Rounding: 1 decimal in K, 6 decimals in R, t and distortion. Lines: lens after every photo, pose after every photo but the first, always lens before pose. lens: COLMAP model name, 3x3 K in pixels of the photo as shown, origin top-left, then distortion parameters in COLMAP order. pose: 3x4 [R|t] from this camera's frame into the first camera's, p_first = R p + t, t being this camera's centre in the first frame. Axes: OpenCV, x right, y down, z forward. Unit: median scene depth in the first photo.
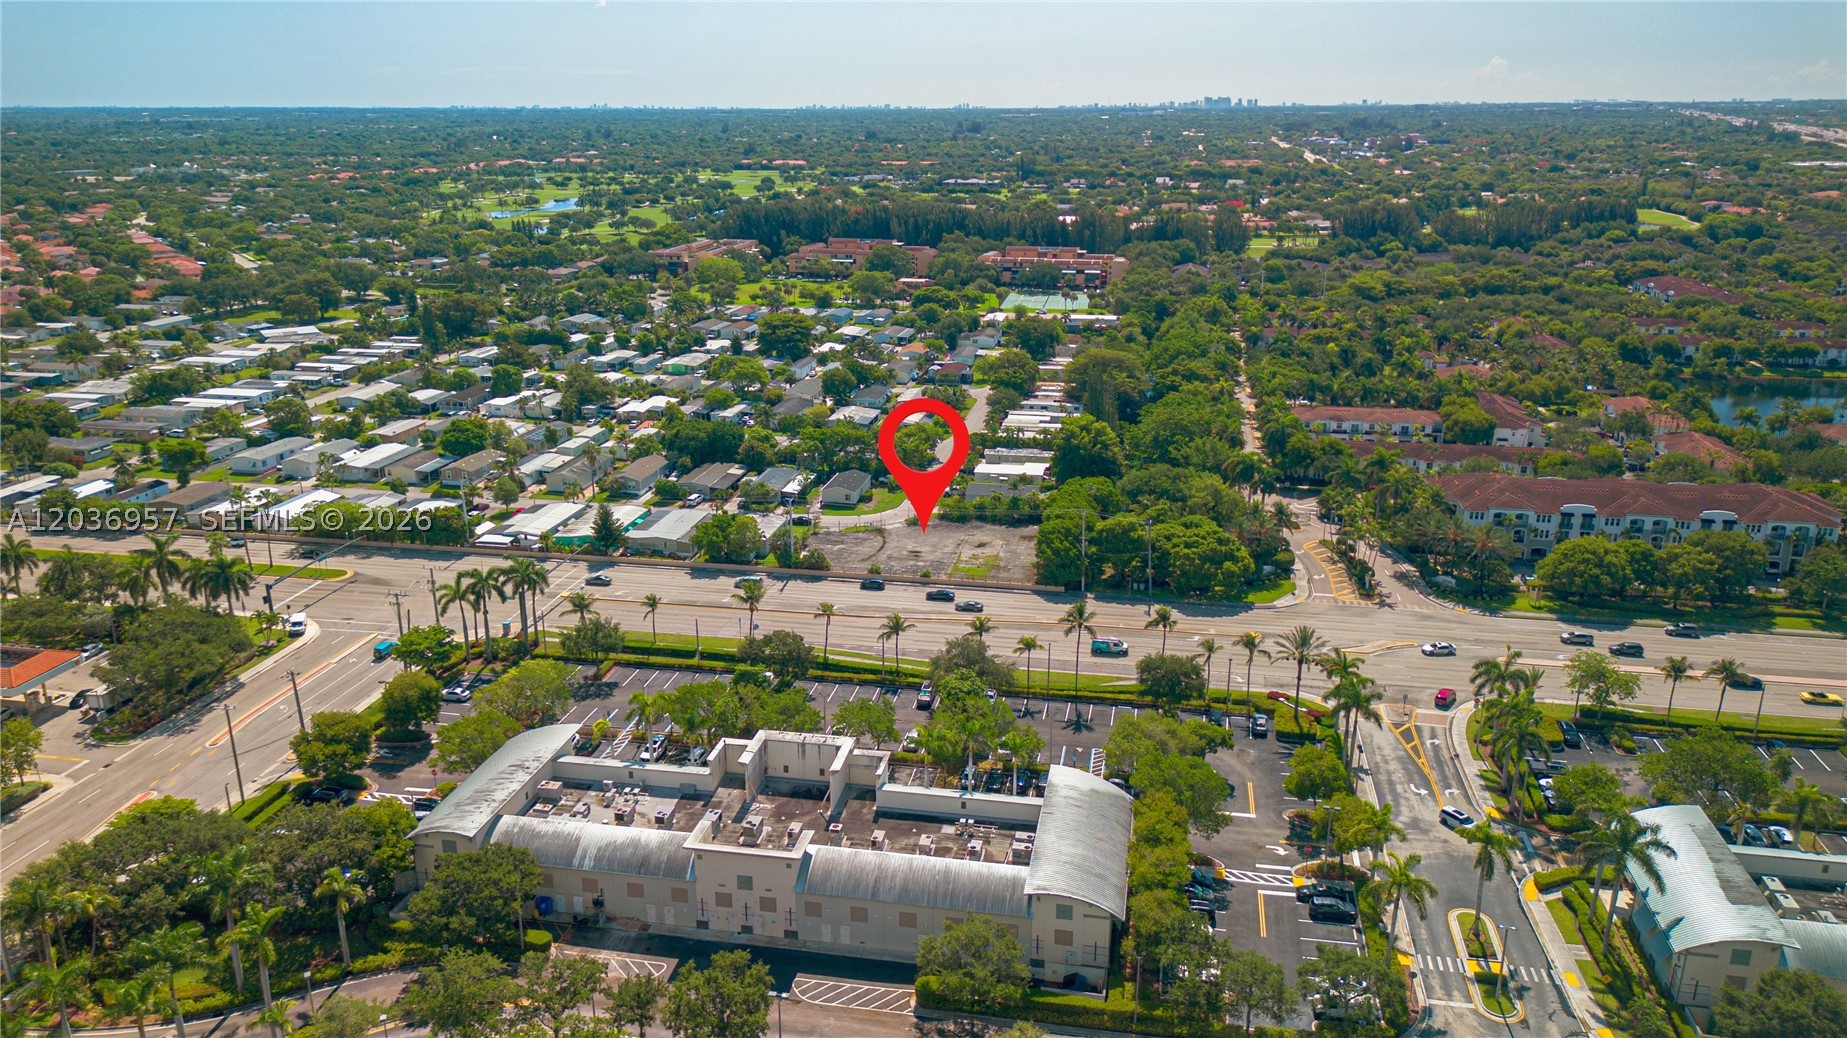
lens RADIAL K [[1285.1, 0, 941.4], [0, 1285.1, 522.8], [0, 0, 1]] dist [0.087688, -0.093566]
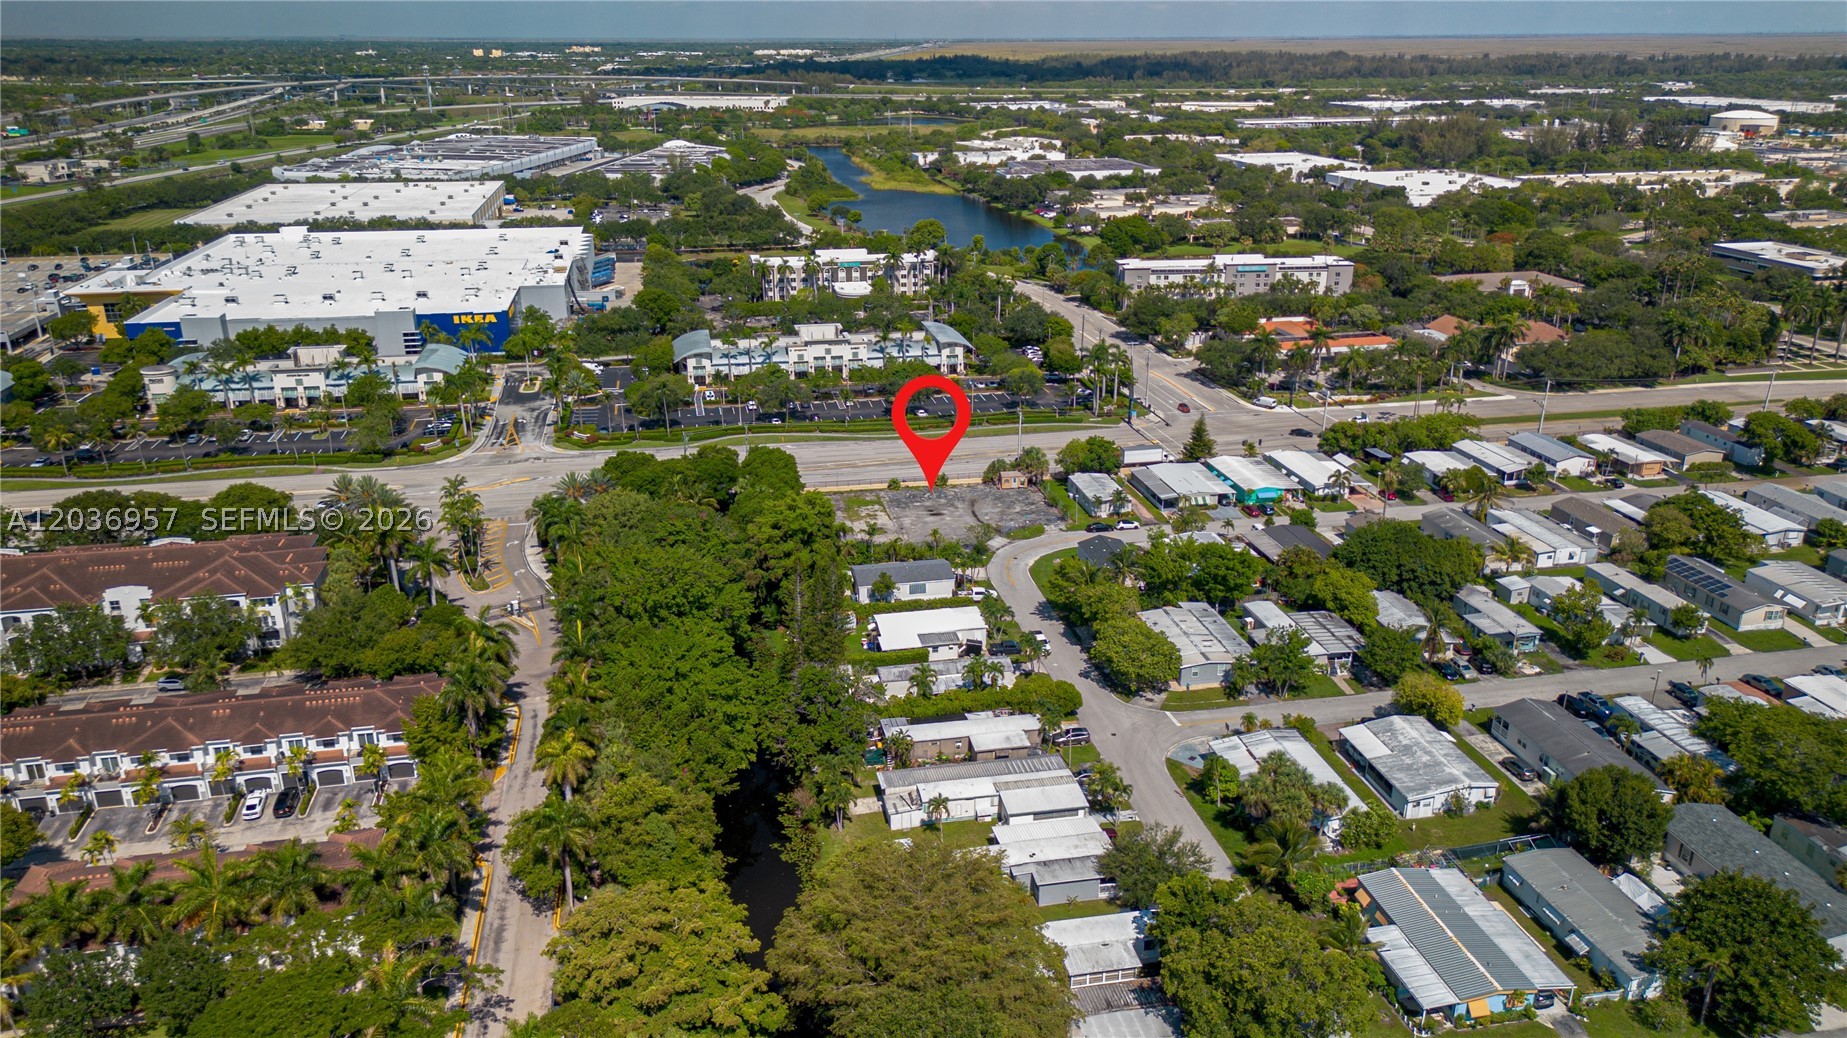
lens RADIAL K [[1298.3, 0, 932.0], [0, 1298.3, 522.8], [0, 0, 1]] dist [0.082328, -0.092863]
pose [[-0.928110, 0.132641, -0.347877, 0.327142], [-0.112618, 0.790593, 0.601898, -0.566307], [0.354865, 0.597804, -0.718819, 1.737512]]
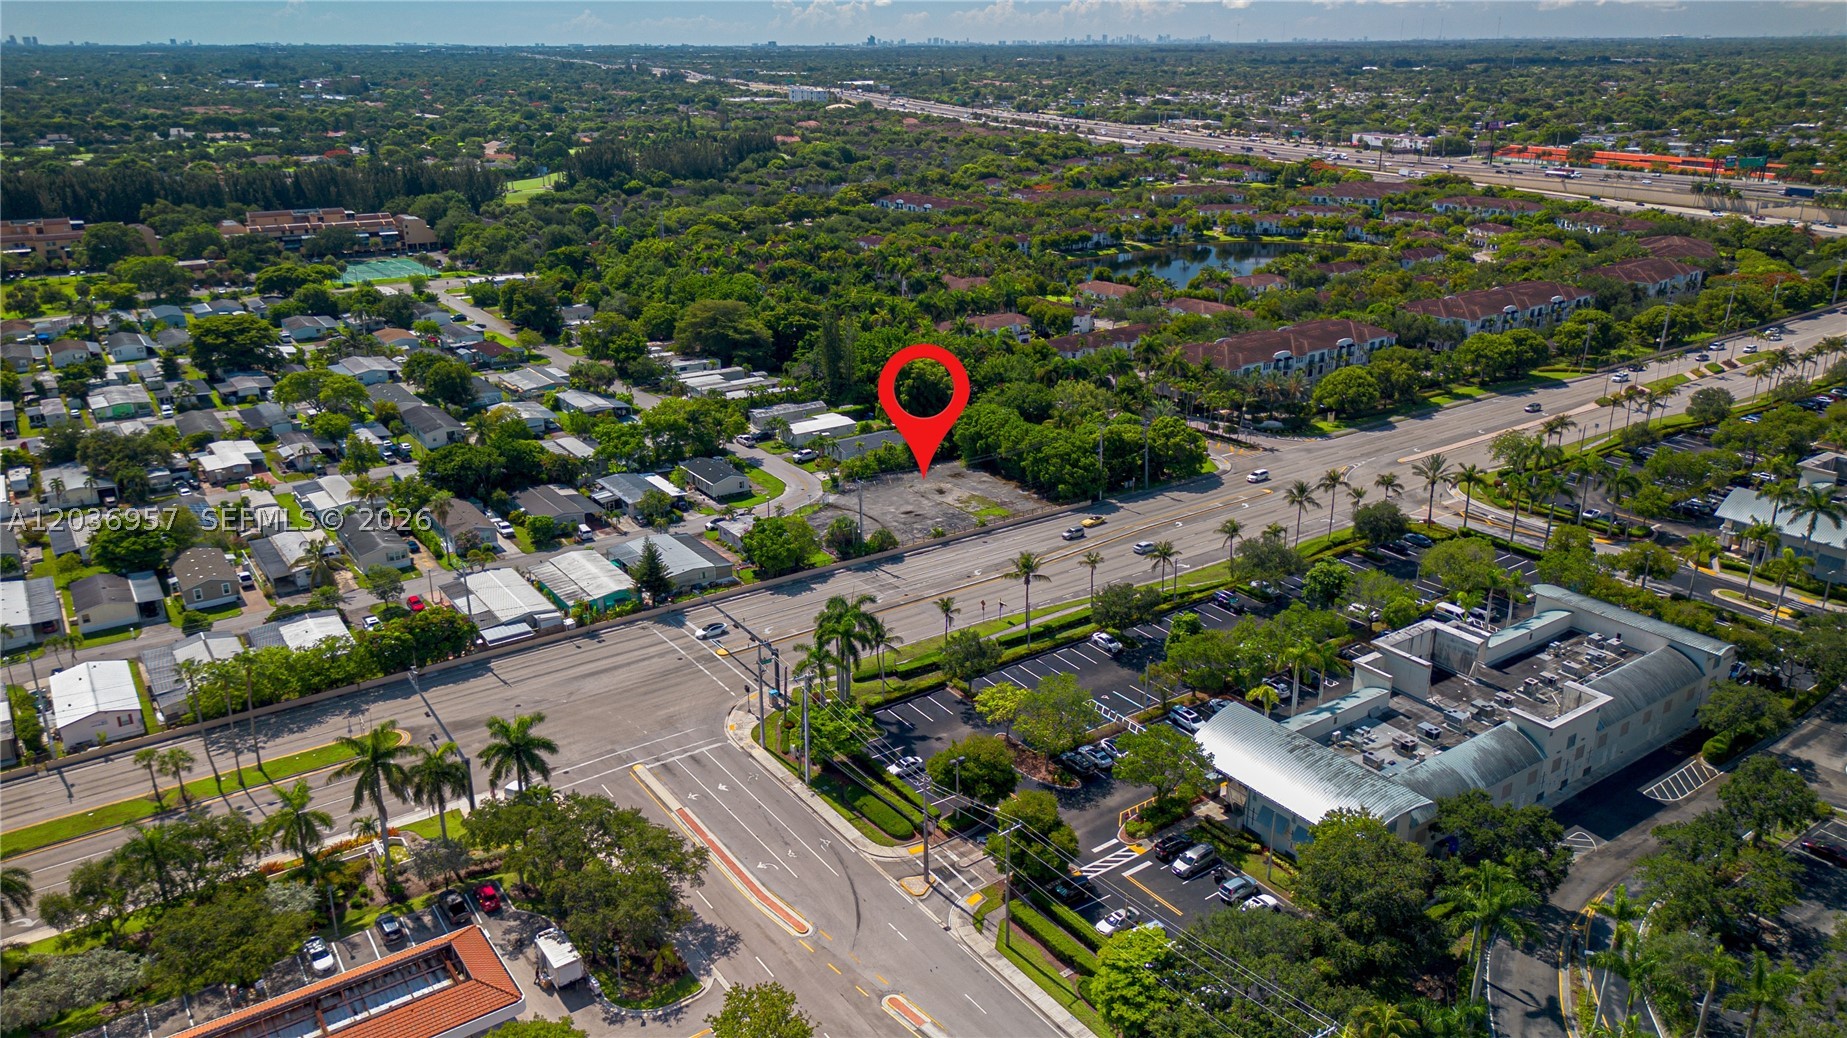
lens RADIAL K [[1284.3, 0, 929.2], [0, 1284.3, 528.2], [0, 0, 1]] dist [0.062257, -0.057126]
pose [[0.698117, -0.250654, 0.670675, -0.670513], [0.220672, 0.966444, 0.131491, -0.090407], [-0.681129, 0.056203, 0.730003, 0.298393]]
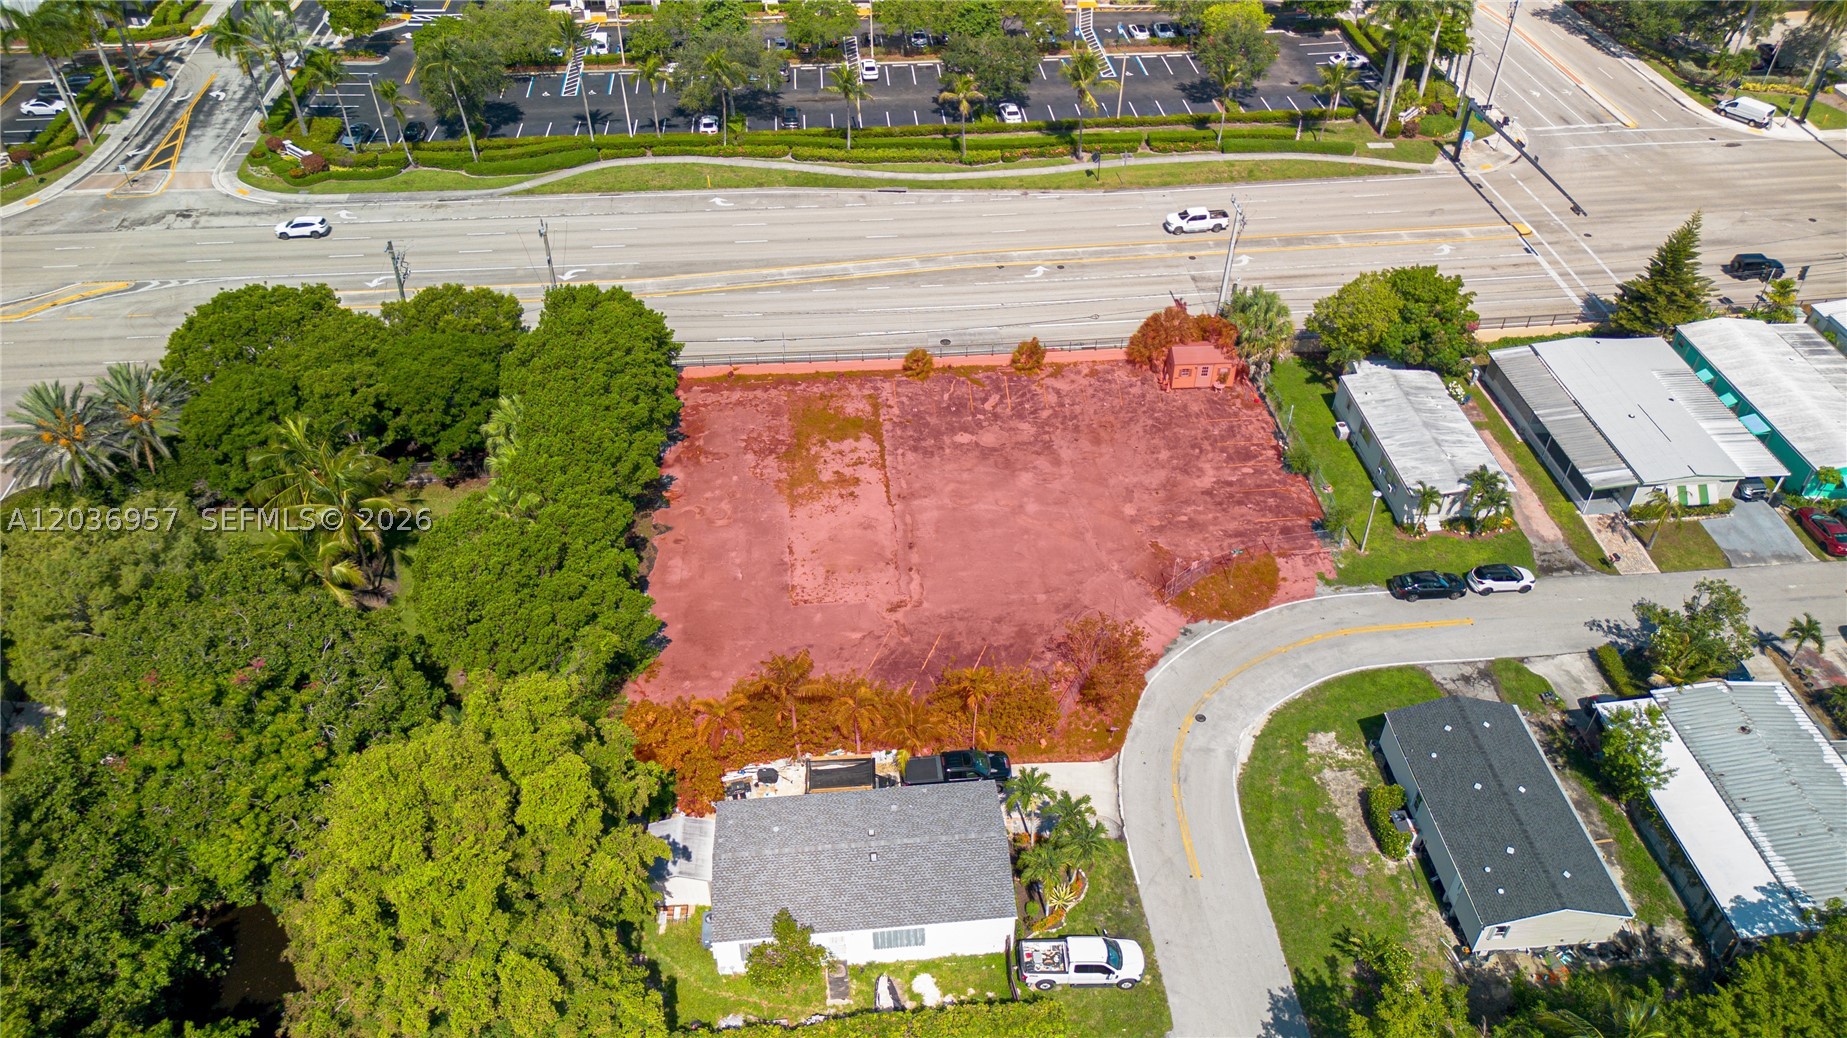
lens RADIAL K [[1295.3, 0, 929.8], [0, 1295.3, 528.3], [0, 0, 1]] dist [0.070754, -0.089745]
pose [[-0.961769, 0.178821, -0.207422, 0.087041], [-0.085468, 0.523580, 0.847678, -0.307750], [0.260185, 0.832999, -0.488280, 1.224120]]
